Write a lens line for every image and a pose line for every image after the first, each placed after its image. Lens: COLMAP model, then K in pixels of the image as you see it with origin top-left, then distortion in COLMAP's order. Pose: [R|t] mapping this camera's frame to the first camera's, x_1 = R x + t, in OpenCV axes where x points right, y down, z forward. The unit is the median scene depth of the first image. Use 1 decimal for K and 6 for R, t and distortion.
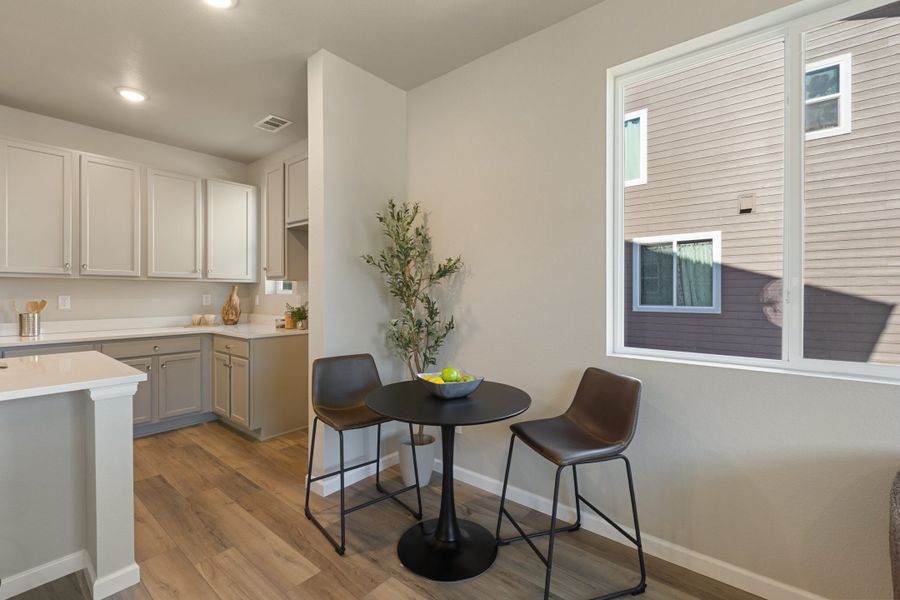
lens RADIAL K [[402.9, 0, 451.0], [0, 402.9, 293.5], [0, 0, 1]] dist [-0.000631, 0.000270]
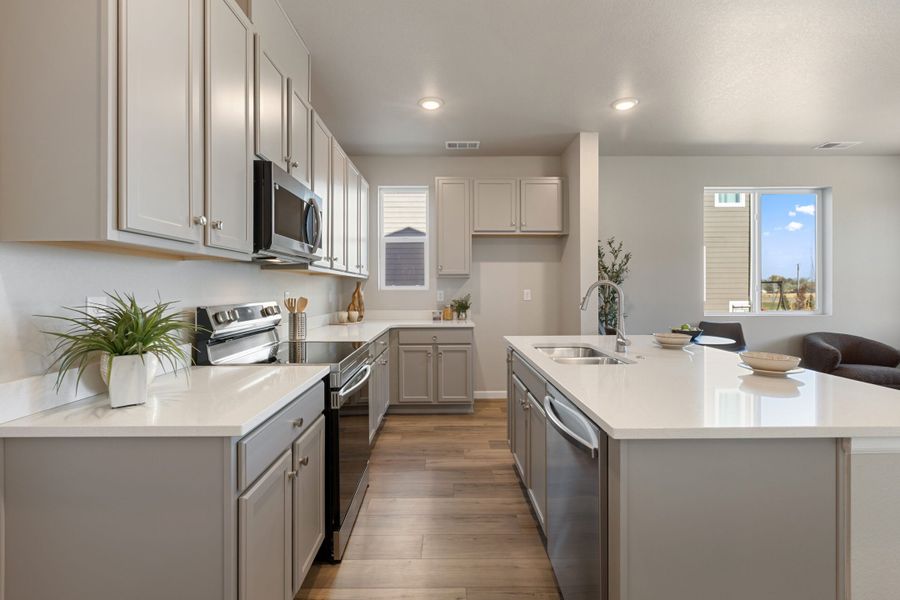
lens RADIAL K [[402.9, 0, 448.8], [0, 402.9, 288.2], [0, 0, 1]] dist [-0.000631, 0.000270]
pose [[0.760682, -0.003035, 0.649118, -1.330389], [0.006168, 0.999978, -0.002553, 0.000458], [-0.649096, 0.005946, 0.760683, 0.142033]]
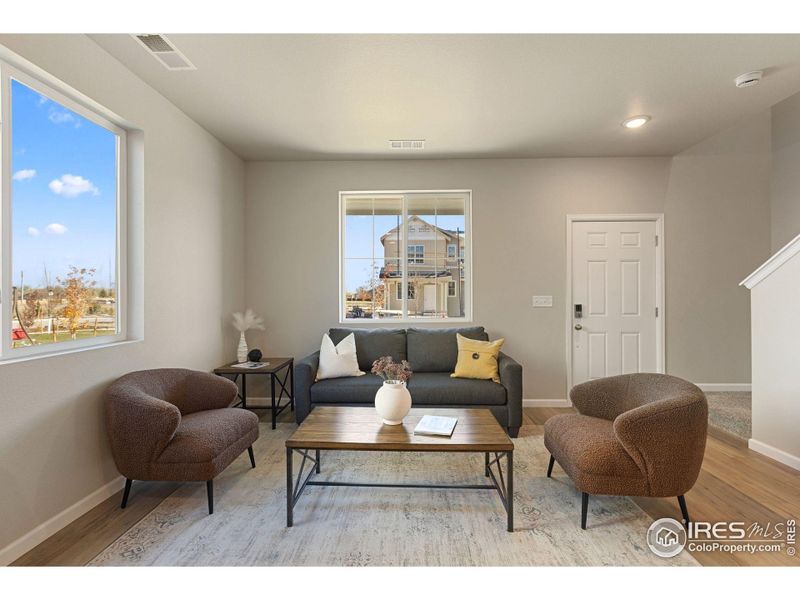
lens RADIAL K [[357.7, 0, 397.7], [0, 357.7, 295.9], [0, 0, 1]] dist [-0.001447, 0.000266]
pose [[-0.613914, -0.004676, 0.789359, -0.338877], [0.003108, 0.999960, 0.008341, 0.000260], [-0.789366, 0.007574, -0.613876, 0.382761]]
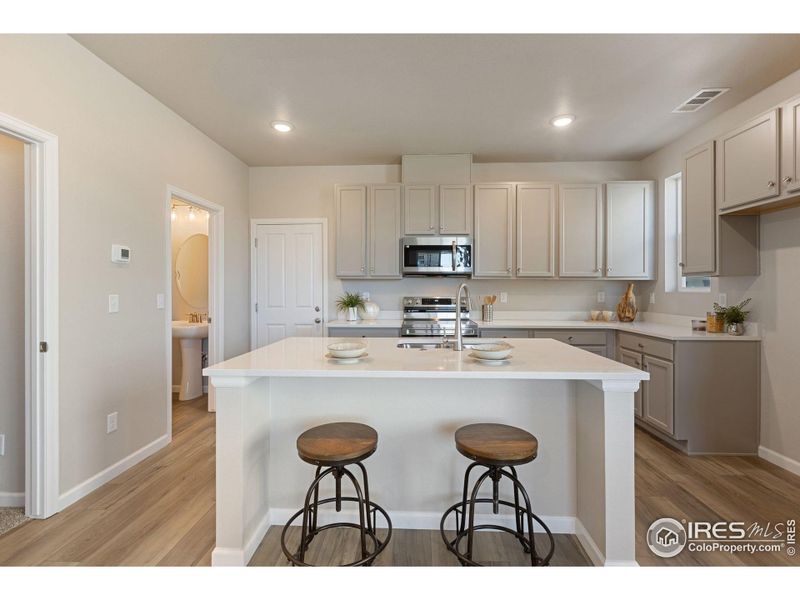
lens RADIAL K [[357.7, 0, 399.9], [0, 357.7, 288.8], [0, 0, 1]] dist [-0.001447, 0.000266]
pose [[0.603258, -0.002547, -0.797542, -0.227010], [-0.003385, 0.999978, -0.005754, 0.001363], [0.797539, 0.006170, 0.603236, -0.000278]]
